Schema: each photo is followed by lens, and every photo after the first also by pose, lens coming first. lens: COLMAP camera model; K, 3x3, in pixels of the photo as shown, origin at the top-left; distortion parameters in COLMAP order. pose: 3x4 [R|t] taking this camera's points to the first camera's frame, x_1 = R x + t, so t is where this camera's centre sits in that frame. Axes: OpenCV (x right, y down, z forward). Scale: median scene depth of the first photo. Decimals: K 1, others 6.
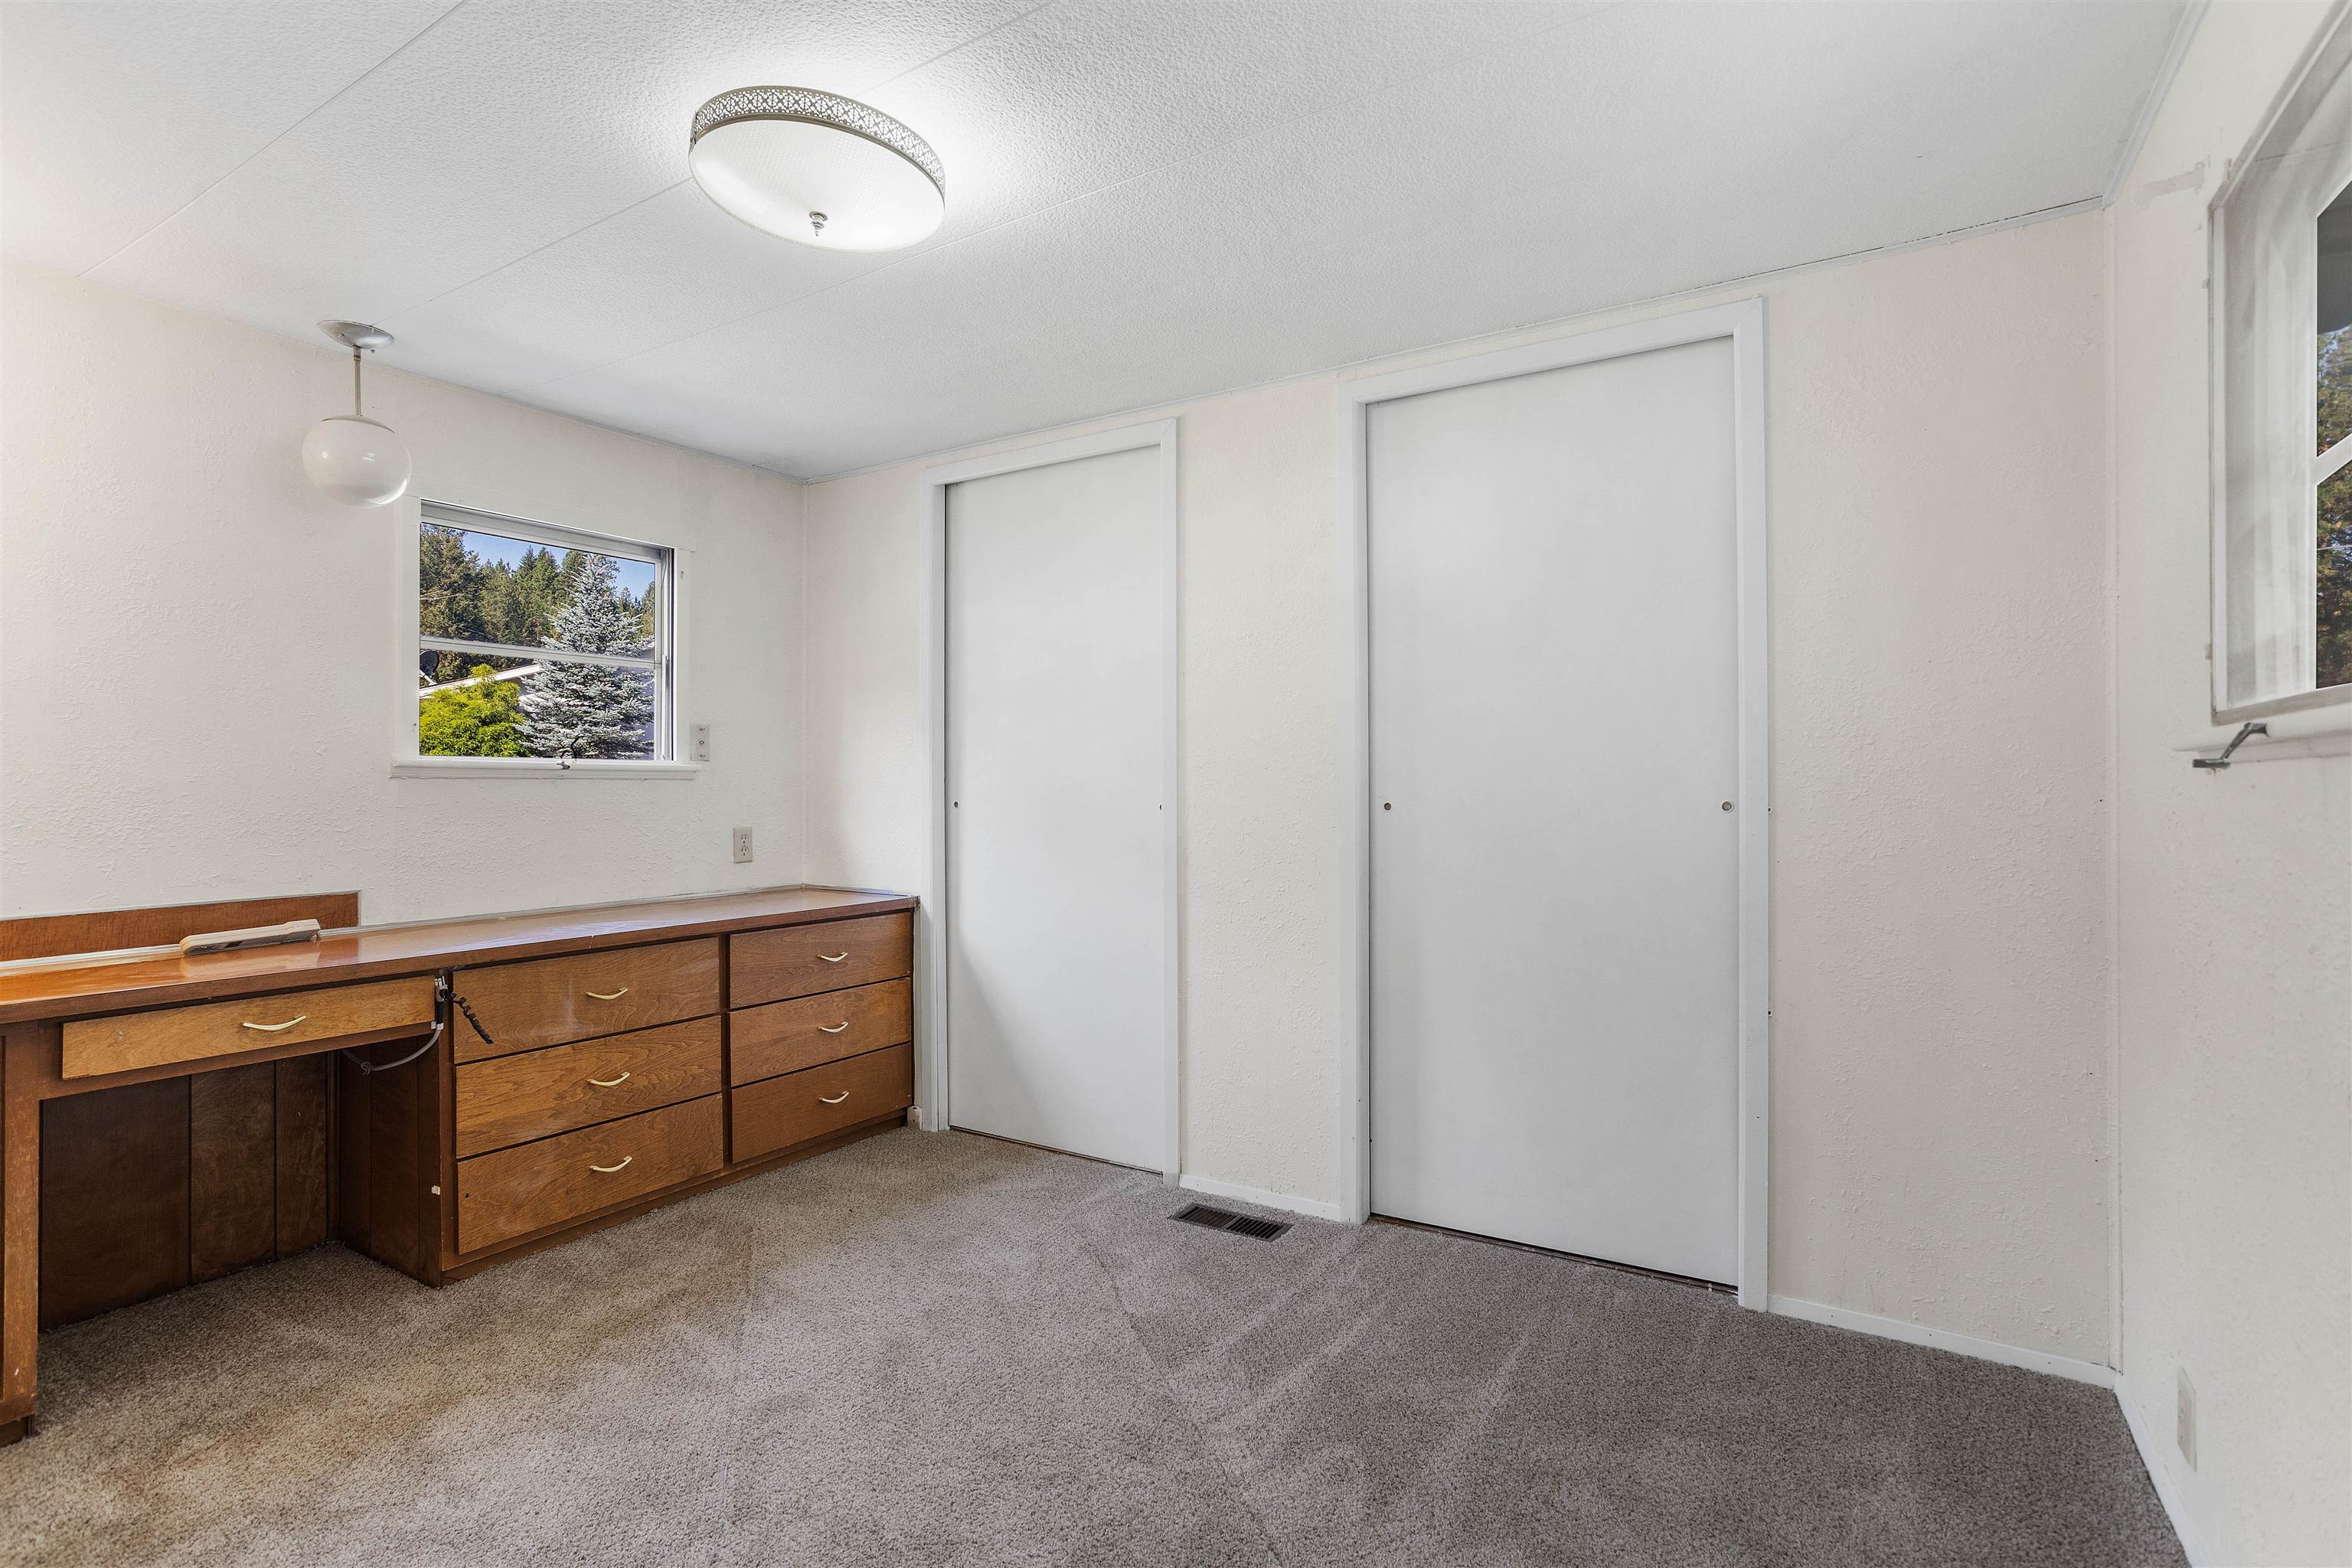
lens RADIAL K [[1135.8, 0, 1149.2], [0, 1135.8, 784.4], [0, 0, 1]] dist [-0.037032, 0.026853]
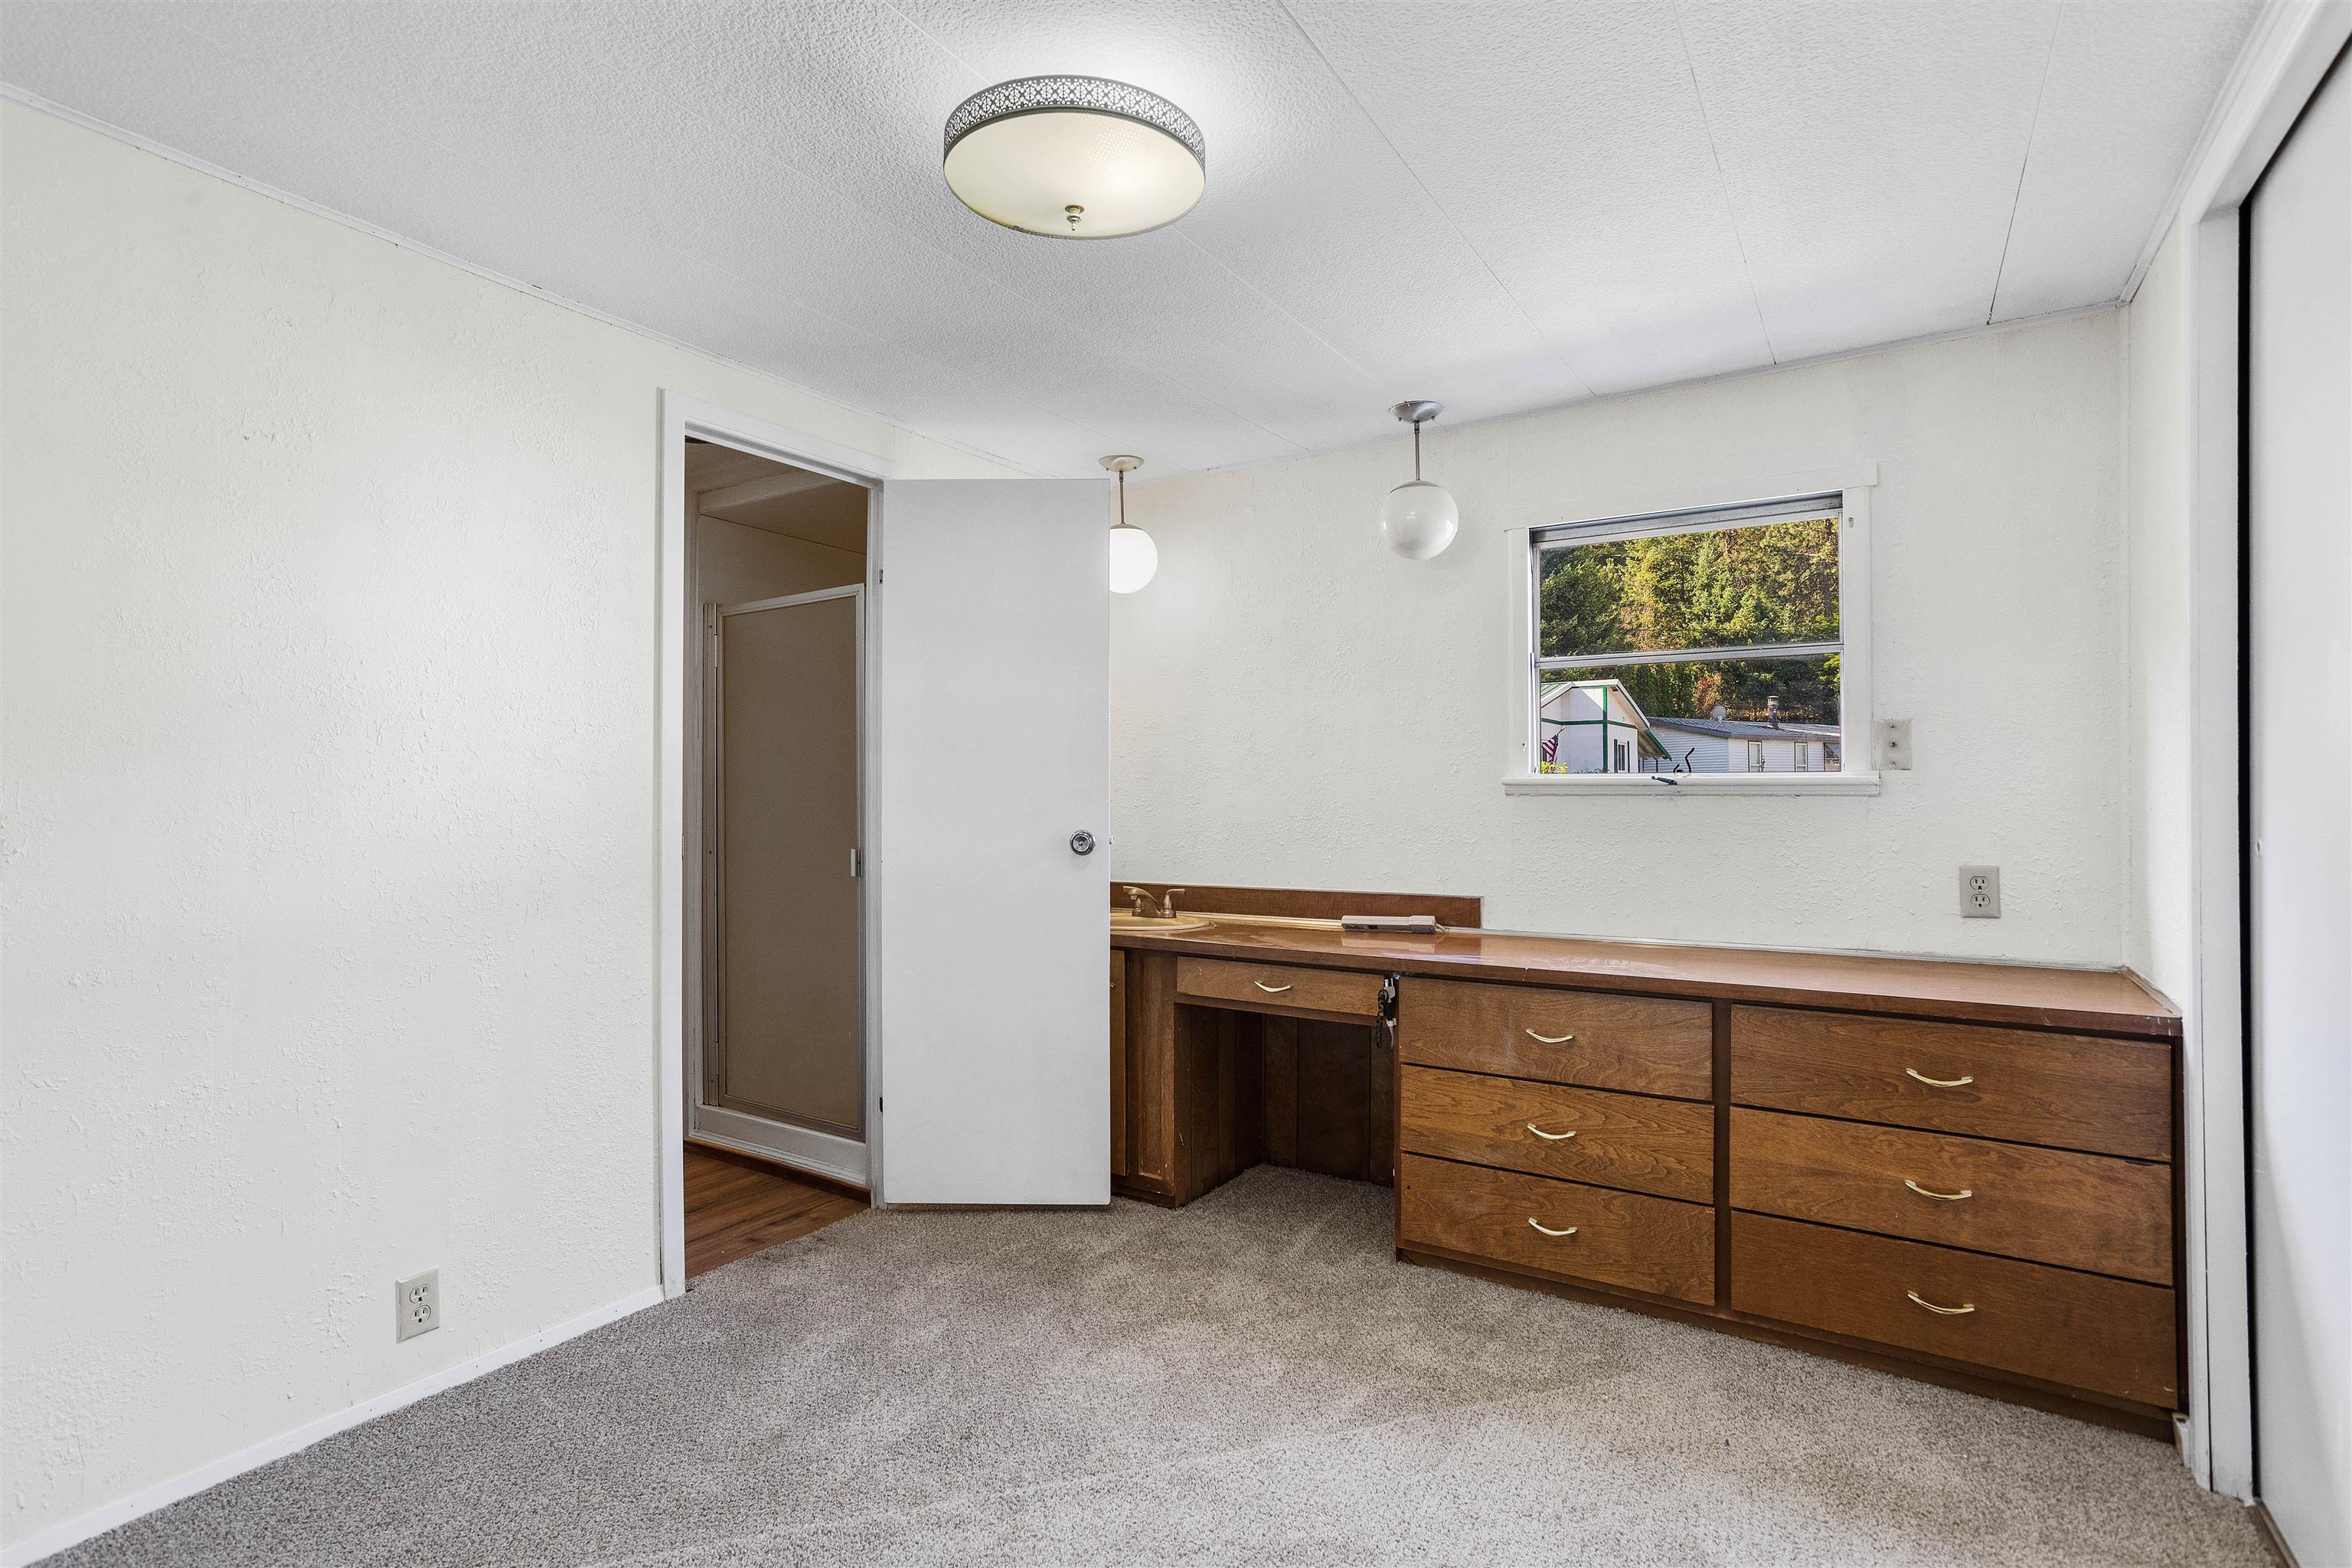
lens RADIAL K [[1135.8, 0, 1175.4], [0, 1135.8, 796.2], [0, 0, 1]] dist [-0.037032, 0.026853]
pose [[-0.007280, 0.003076, -0.999969, 0.417643], [0.003267, 0.999990, 0.003052, -0.009473], [0.999968, -0.003245, -0.007290, 0.698889]]
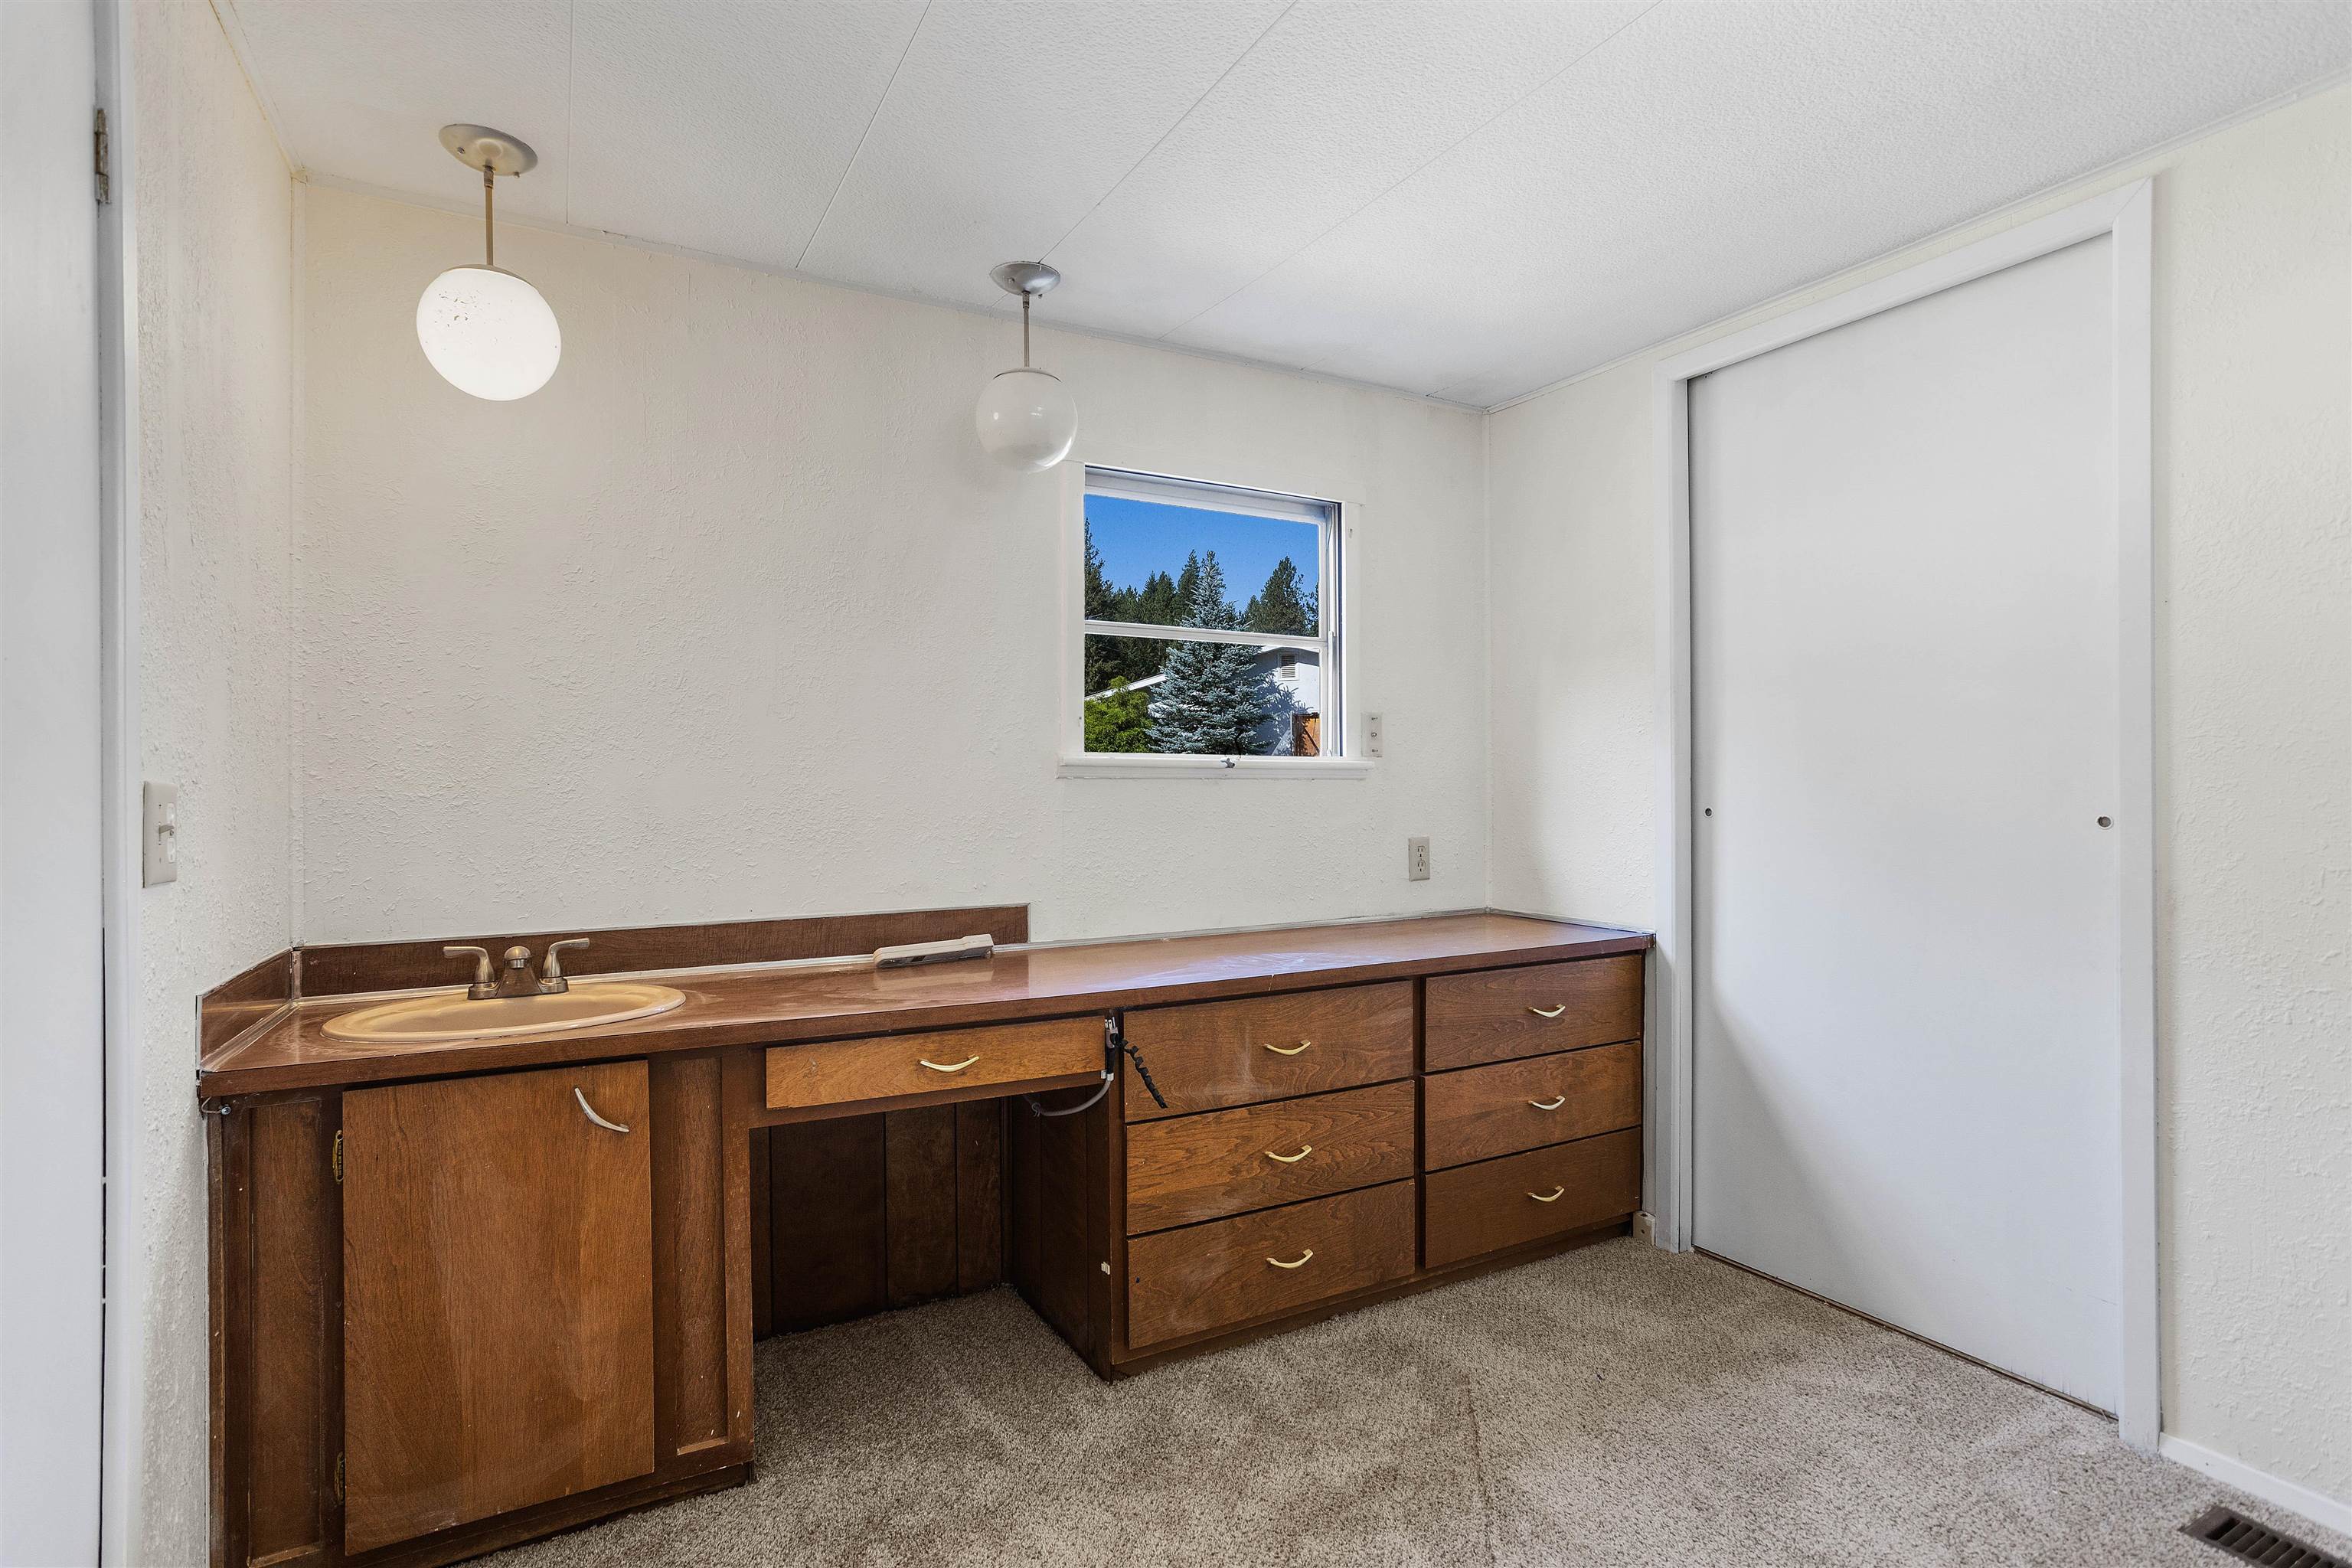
lens RADIAL K [[1135.8, 0, 1140.8], [0, 1135.8, 792.4], [0, 0, 1]] dist [-0.037032, 0.026853]
pose [[0.870856, 0.002207, -0.491533, -0.173251], [0.002001, 0.999966, 0.008036, -0.002117], [0.491534, -0.007982, 0.870822, 0.244027]]
